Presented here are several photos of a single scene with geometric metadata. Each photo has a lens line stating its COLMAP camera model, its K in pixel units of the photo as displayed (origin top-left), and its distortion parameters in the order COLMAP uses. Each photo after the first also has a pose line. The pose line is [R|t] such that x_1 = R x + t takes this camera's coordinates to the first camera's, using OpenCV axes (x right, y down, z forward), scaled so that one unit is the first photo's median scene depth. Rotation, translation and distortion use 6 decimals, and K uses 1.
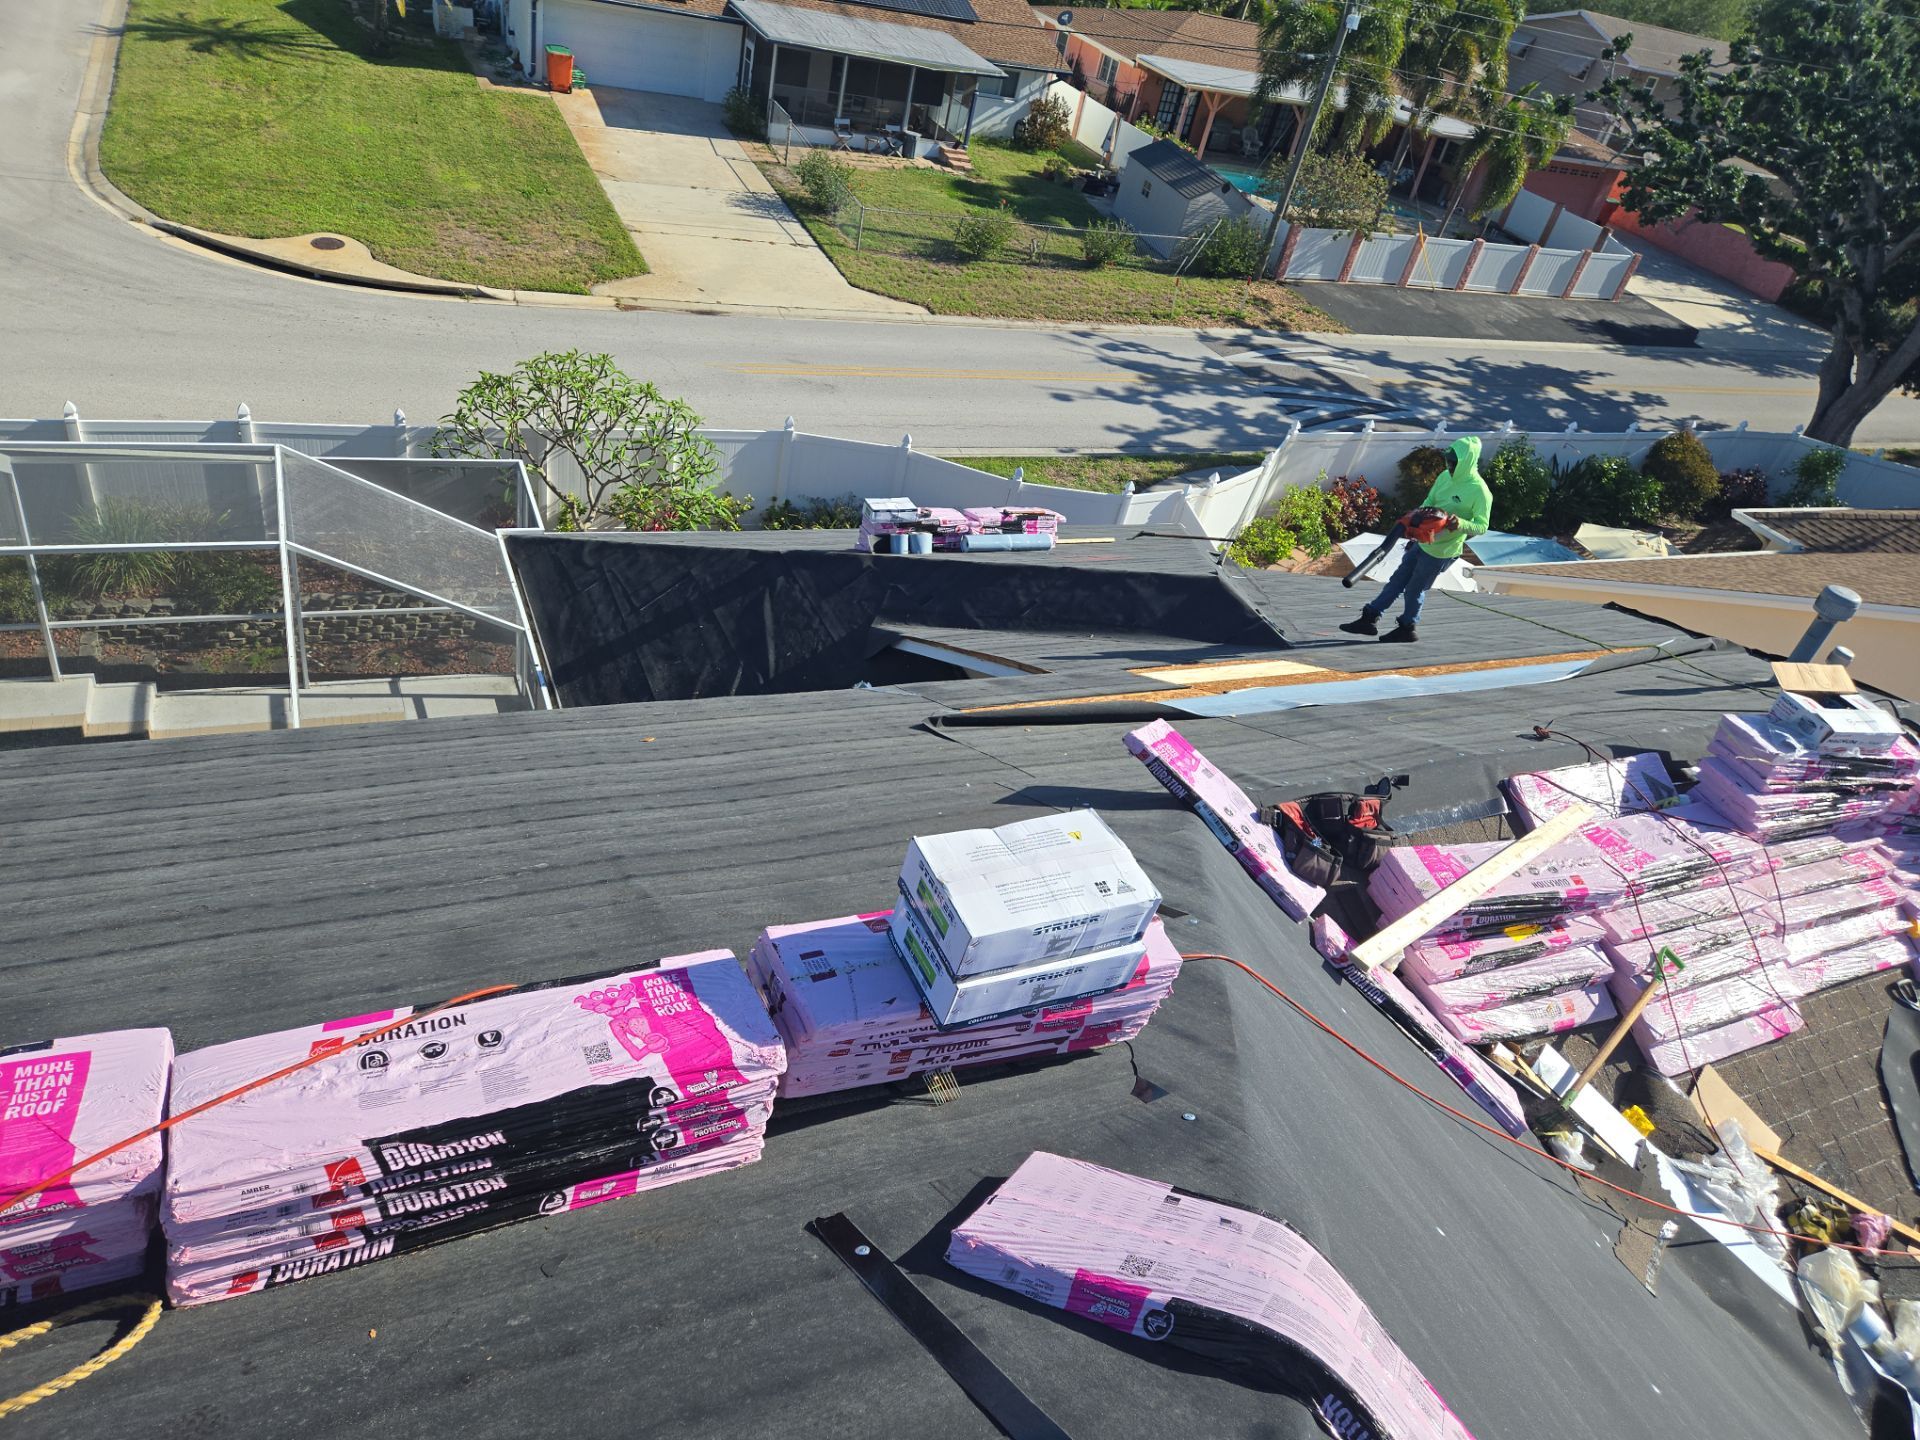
lens RADIAL K [[1281.3, 0, 961.8], [0, 1281.3, 754.7], [0, 0, 1]] dist [0.072755, -0.069266]
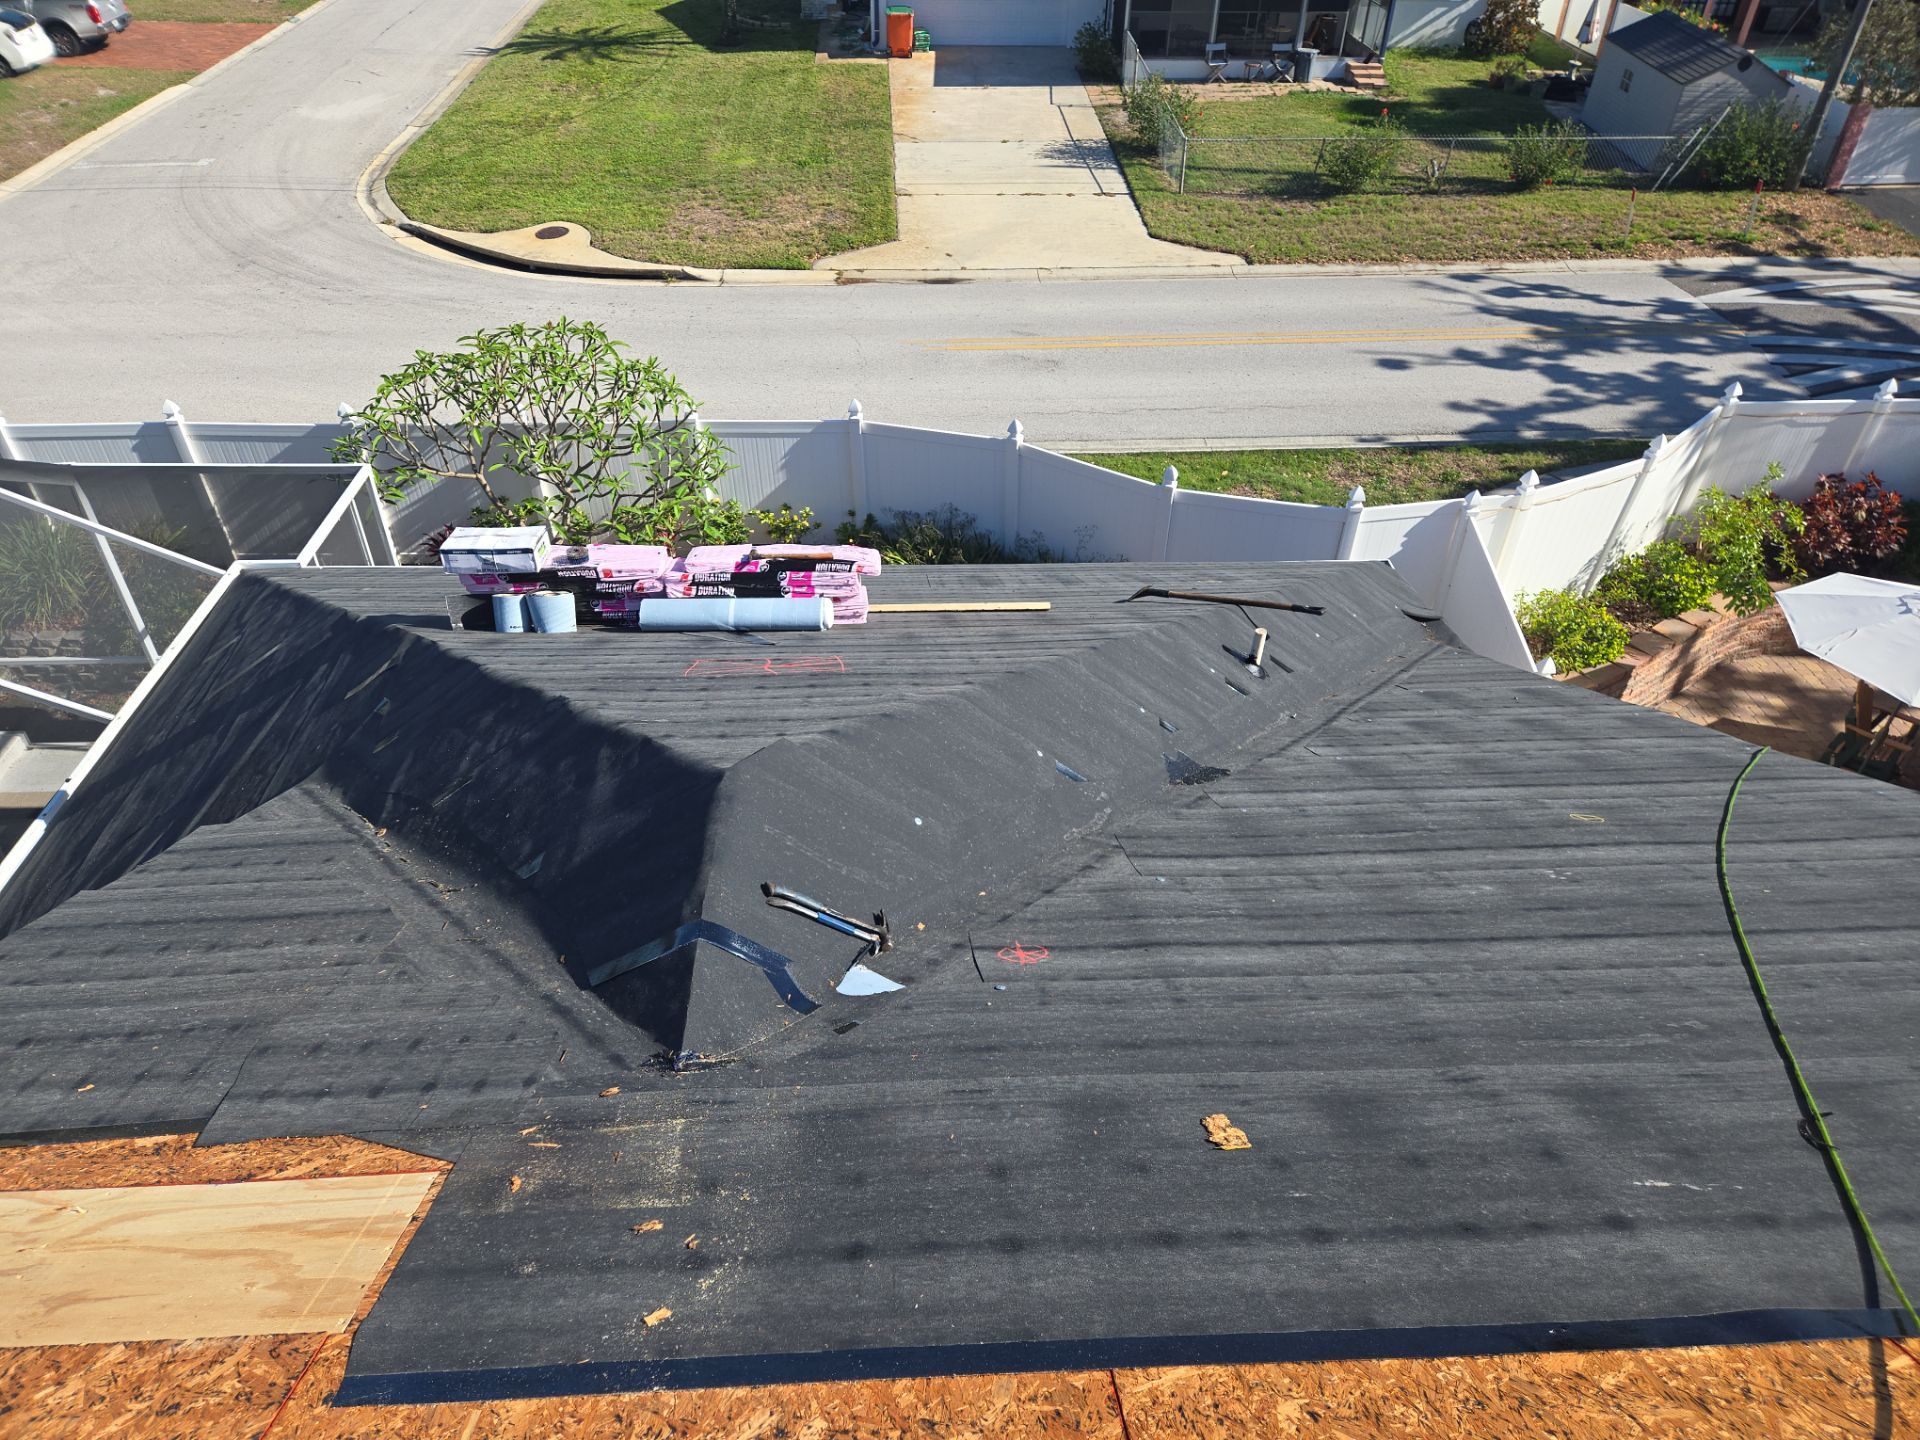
lens RADIAL K [[1276.2, 0, 954.7], [0, 1276.2, 737.3], [0, 0, 1]] dist [0.058378, -0.058719]
pose [[0.916070, 0.073991, -0.394133, 0.136605], [-0.078514, 0.996902, 0.004663, -0.053528], [0.393257, 0.026673, 0.919042, 0.241462]]
